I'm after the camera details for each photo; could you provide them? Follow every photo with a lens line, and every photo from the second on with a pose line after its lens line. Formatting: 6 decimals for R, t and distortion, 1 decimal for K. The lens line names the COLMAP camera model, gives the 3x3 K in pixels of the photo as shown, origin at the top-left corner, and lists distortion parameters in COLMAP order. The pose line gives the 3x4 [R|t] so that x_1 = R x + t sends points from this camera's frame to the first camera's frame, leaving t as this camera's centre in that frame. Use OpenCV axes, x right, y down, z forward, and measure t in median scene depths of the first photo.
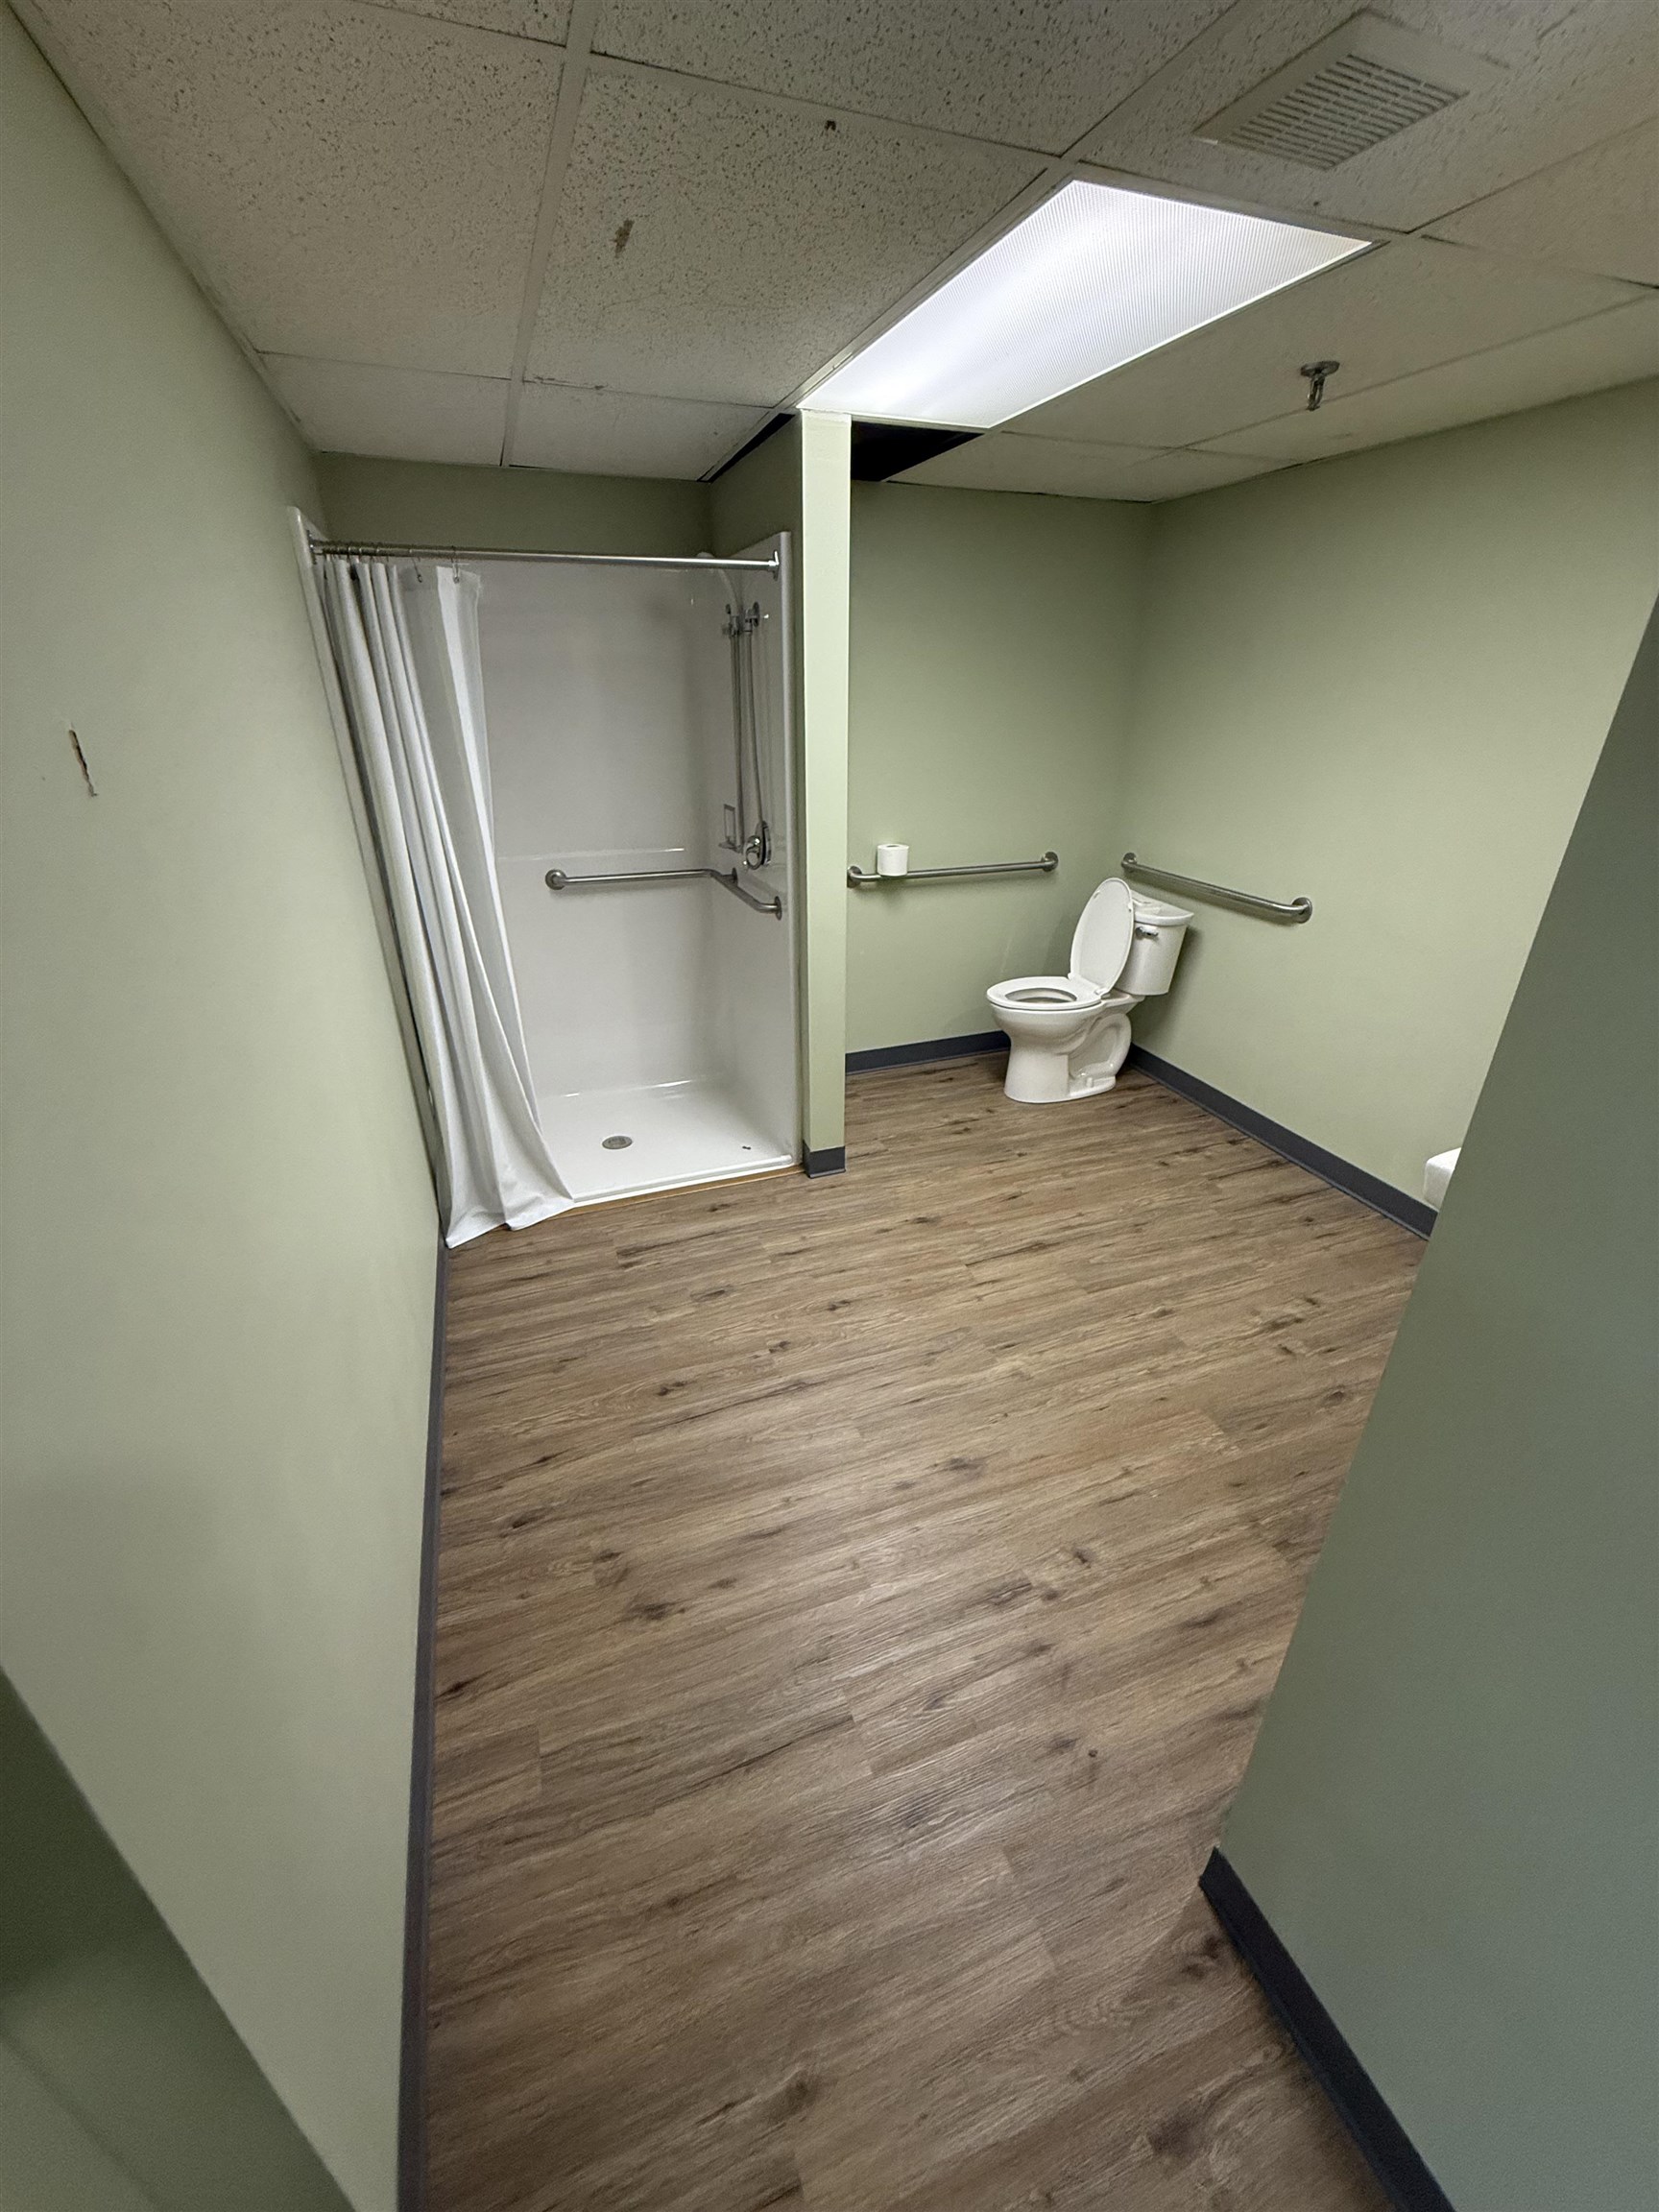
lens RADIAL K [[882.5, 0, 828.4], [0, 882.5, 1108.6], [0, 0, 1]] dist [-0.000478, -0.000160]
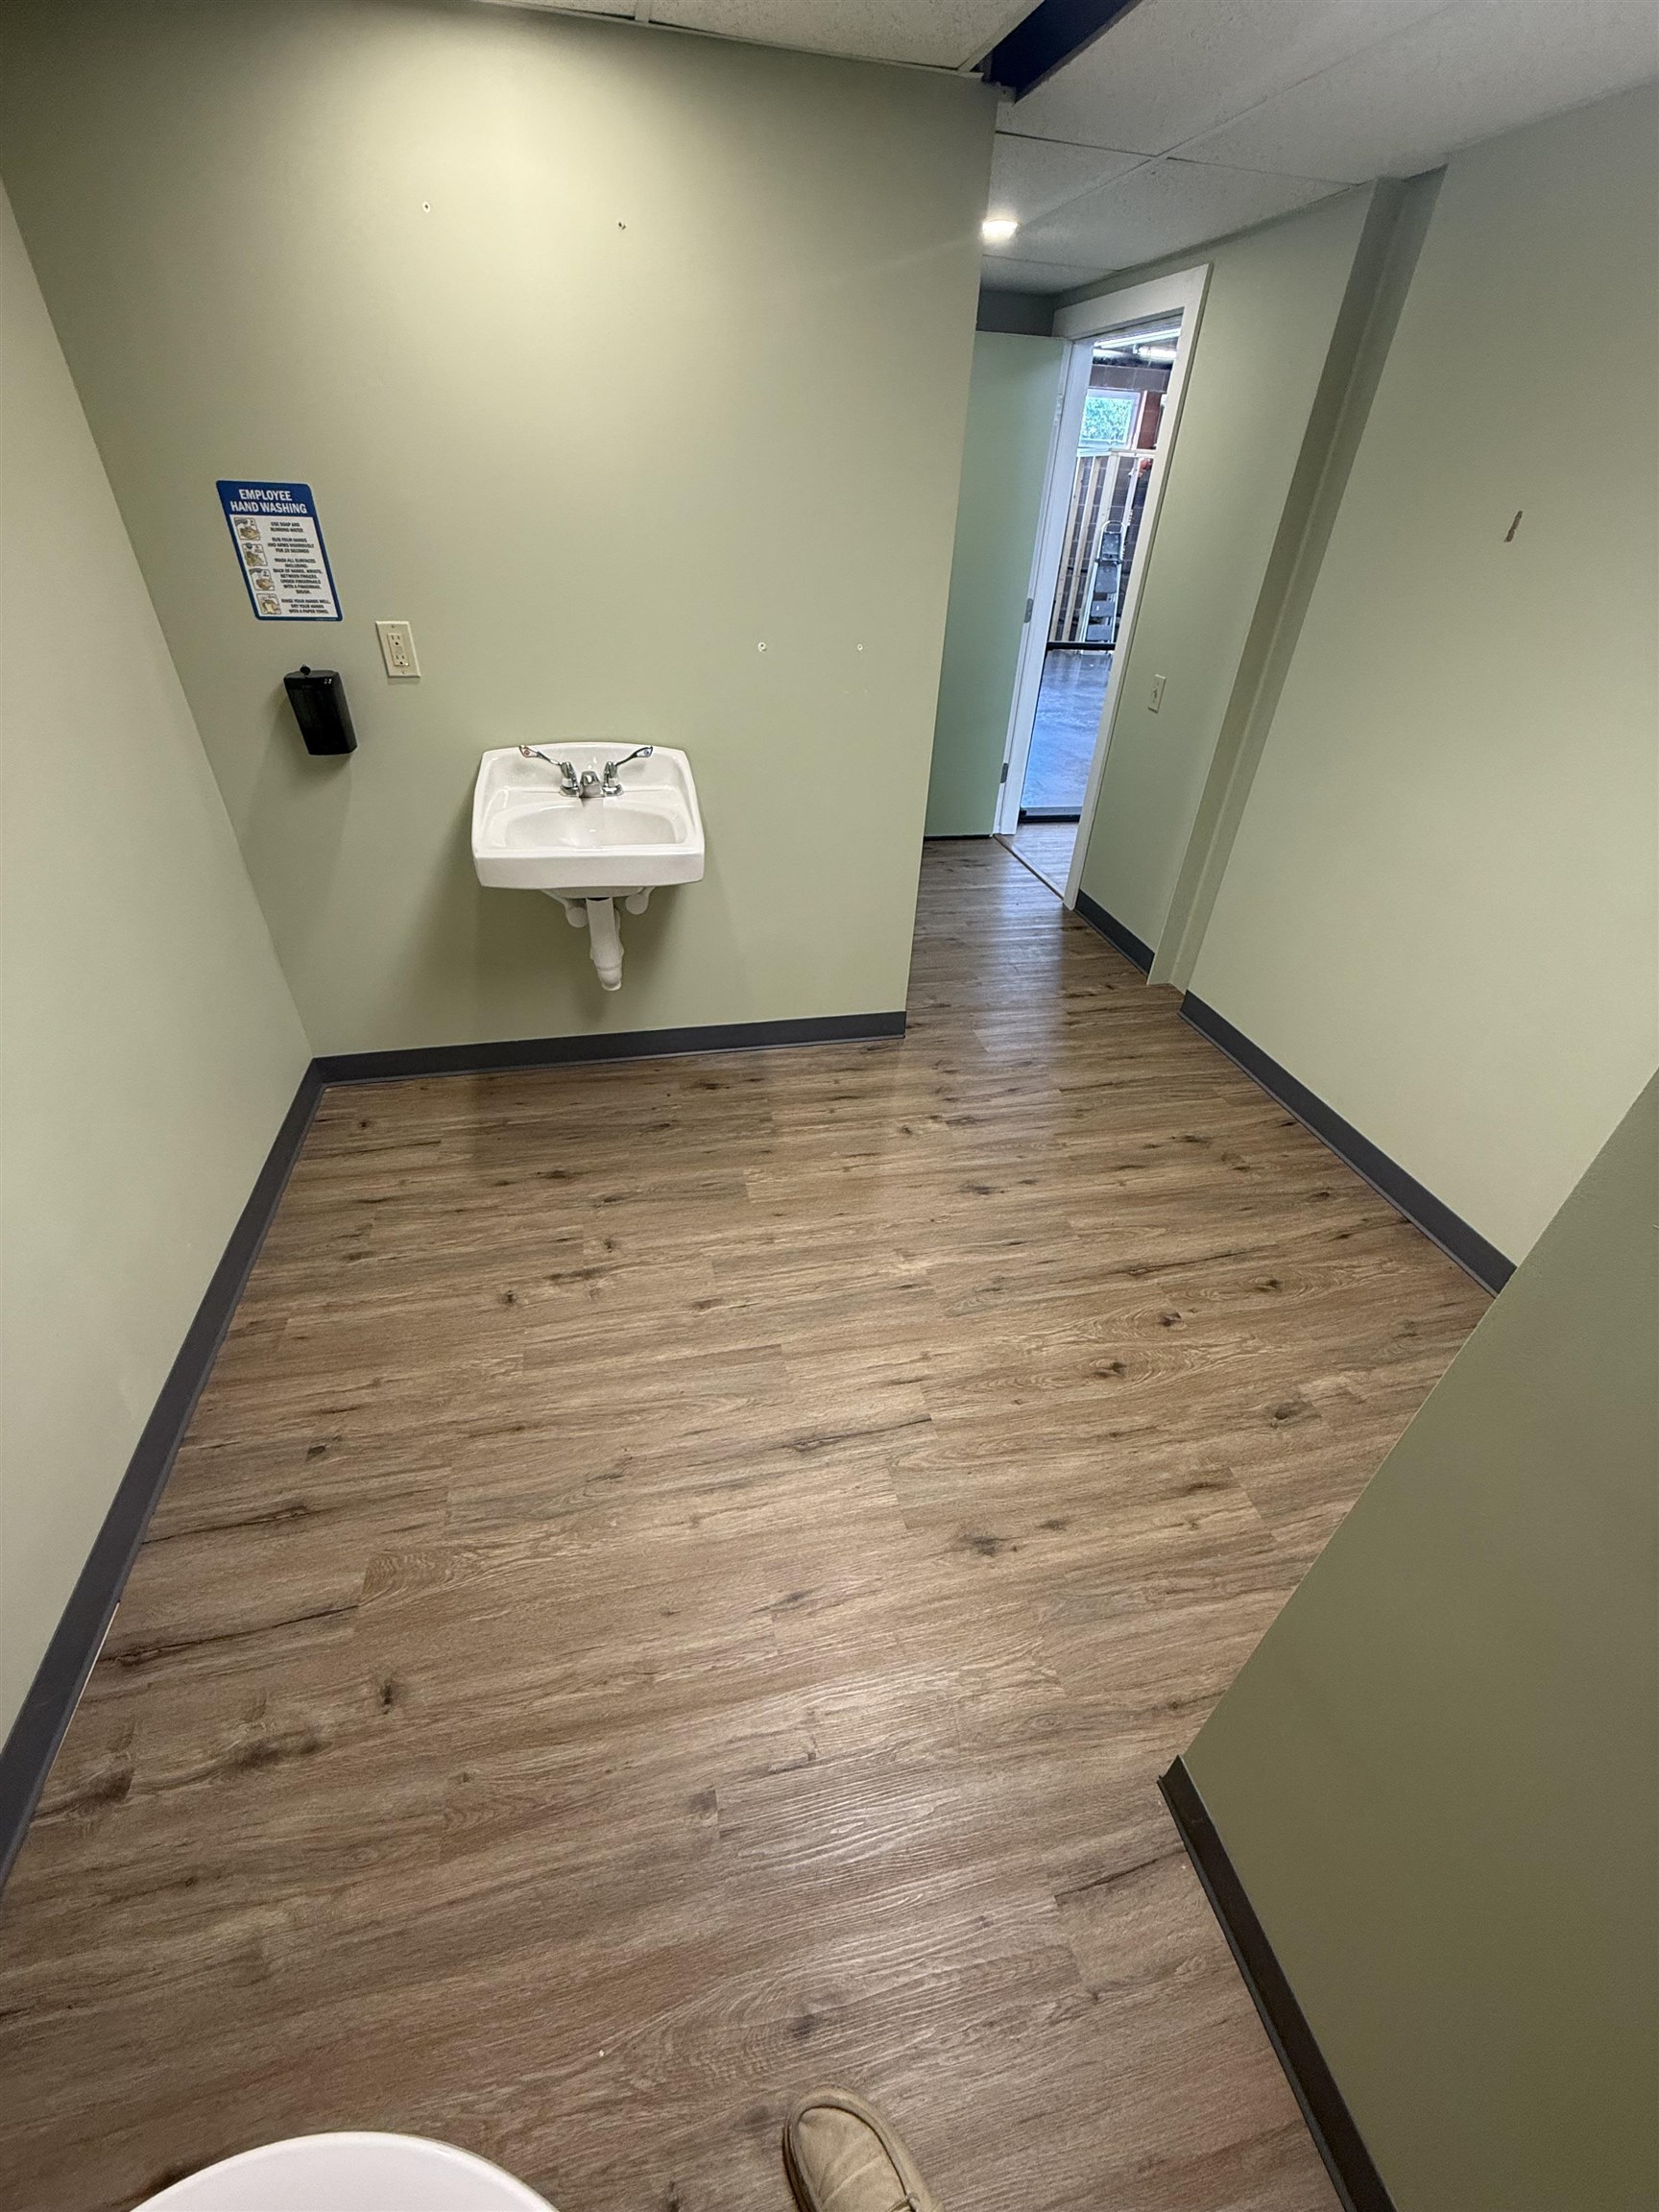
lens RADIAL K [[882.5, 0, 826.2], [0, 882.5, 1105.8], [0, 0, 1]] dist [-0.000478, -0.000160]
pose [[-0.990980, -0.107676, 0.079772, 0.233649], [0.018182, 0.481740, 0.876125, -0.600947], [-0.132767, 0.869674, -0.475437, 1.273566]]
